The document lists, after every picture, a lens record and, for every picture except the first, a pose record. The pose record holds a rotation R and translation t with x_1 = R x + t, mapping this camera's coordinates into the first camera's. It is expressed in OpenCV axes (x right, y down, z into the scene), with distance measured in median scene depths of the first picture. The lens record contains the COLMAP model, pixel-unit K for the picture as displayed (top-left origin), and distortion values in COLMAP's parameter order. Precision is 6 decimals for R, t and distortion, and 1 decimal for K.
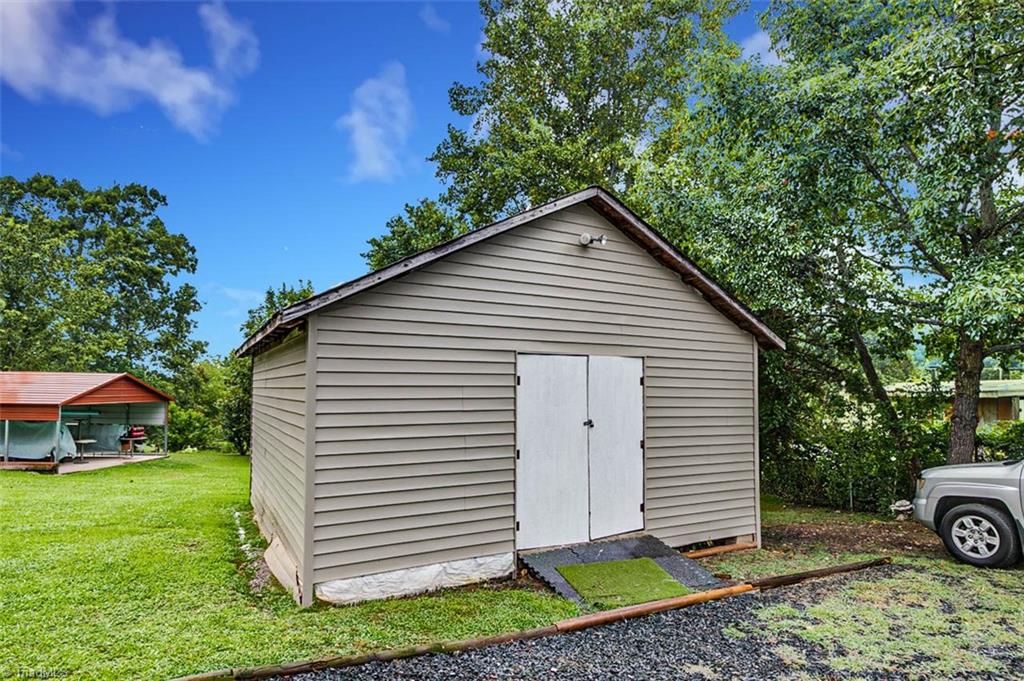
lens RADIAL K [[563.1, 0, 512.7], [0, 563.1, 351.7], [0, 0, 1]] dist [-0.014076, -0.000337]
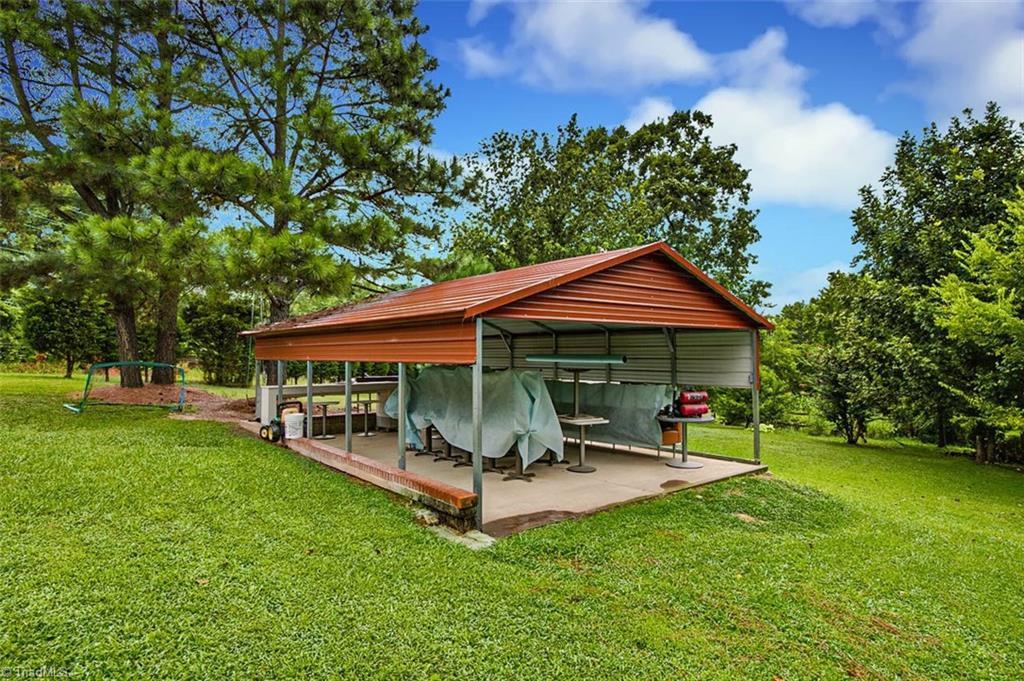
lens RADIAL K [[563.1, 0, 512.7], [0, 563.1, 351.7], [0, 0, 1]] dist [-0.014076, -0.000337]
pose [[0.622263, -0.008926, -0.782757, -0.224721], [0.055765, 0.997900, 0.032952, 0.044195], [0.780819, -0.064155, 0.621454, 0.335564]]
